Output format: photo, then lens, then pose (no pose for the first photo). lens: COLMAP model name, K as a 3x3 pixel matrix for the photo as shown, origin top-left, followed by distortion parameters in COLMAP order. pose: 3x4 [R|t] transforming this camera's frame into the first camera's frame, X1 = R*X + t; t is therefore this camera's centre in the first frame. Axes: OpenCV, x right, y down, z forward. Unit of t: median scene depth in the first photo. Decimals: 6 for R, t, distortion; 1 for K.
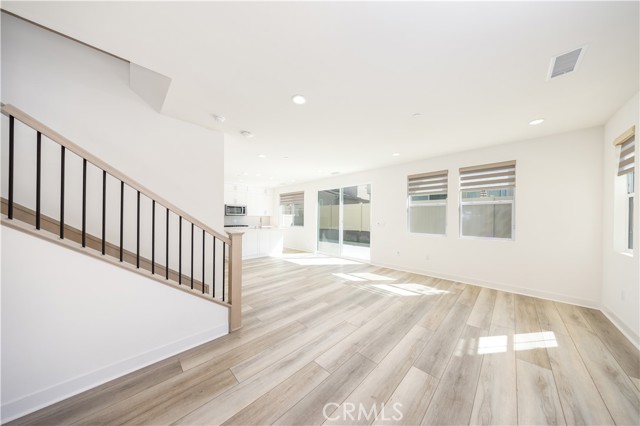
lens RADIAL K [[195.4, 0, 319.9], [0, 195.4, 214.7], [0, 0, 1]] dist [0.000618, -0.002066]
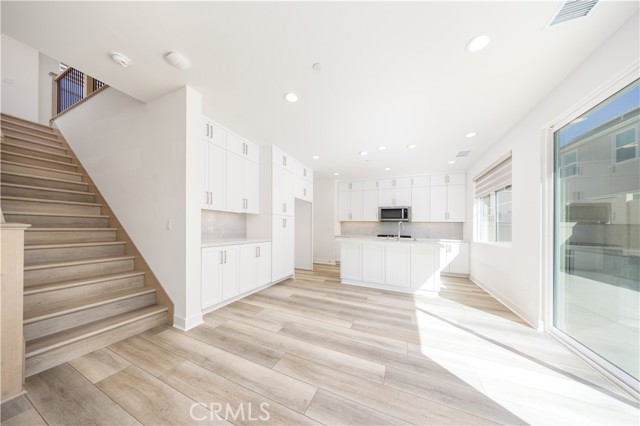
lens RADIAL K [[195.4, 0, 319.9], [0, 195.4, 214.7], [0, 0, 1]] dist [0.000618, -0.002066]
pose [[0.369606, -0.055940, -0.927503, 0.270049], [-0.007588, 0.997971, -0.063214, 0.061759], [0.929157, 0.030402, 0.368432, 1.033757]]
